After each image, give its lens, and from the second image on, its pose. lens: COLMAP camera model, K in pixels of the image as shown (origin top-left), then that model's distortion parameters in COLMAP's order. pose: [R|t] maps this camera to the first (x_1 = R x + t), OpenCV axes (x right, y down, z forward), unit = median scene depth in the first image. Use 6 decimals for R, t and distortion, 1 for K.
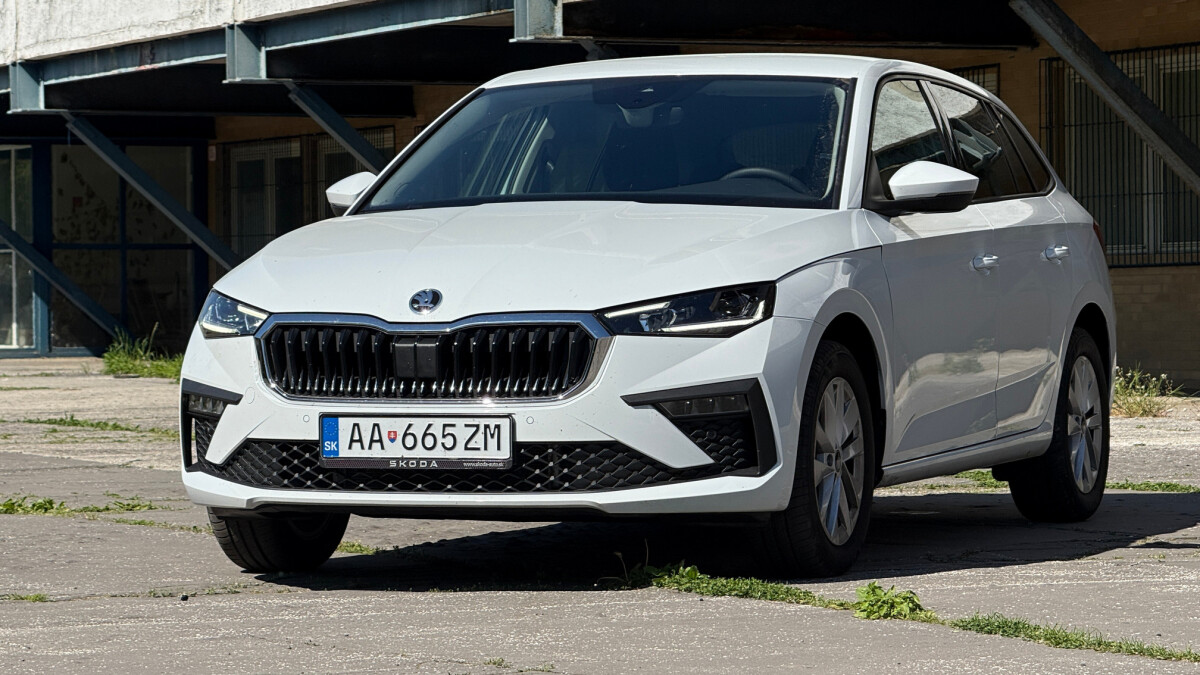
lens RADIAL K [[3822.1, 0, 600.0], [0, 3822.1, 339.4], [0, 0, 1]] dist [0.213873, 0.000000]
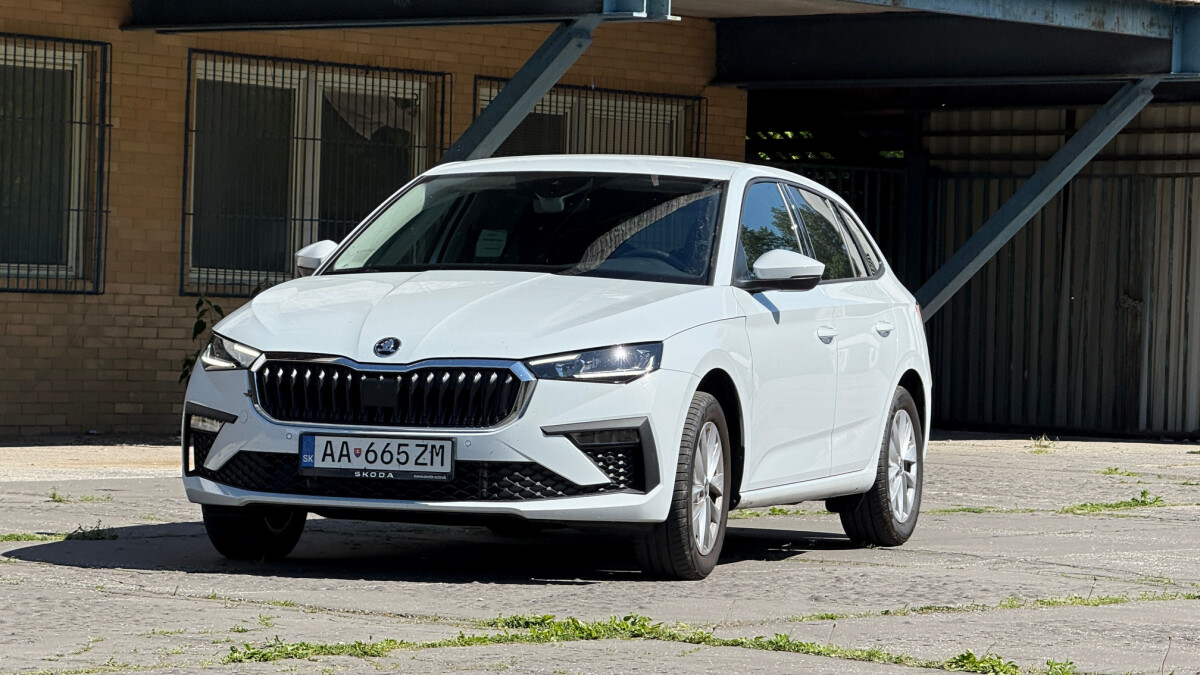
lens RADIAL K [[3822.1, 0, 601.4], [0, 3822.1, 335.6], [0, 0, 1]] dist [0.213873, 0.000000]
pose [[0.998689, 0.037424, 0.034925, -0.019229], [-0.036824, 0.999166, -0.017667, 0.006098], [-0.035557, 0.016357, 0.999234, -0.269432]]
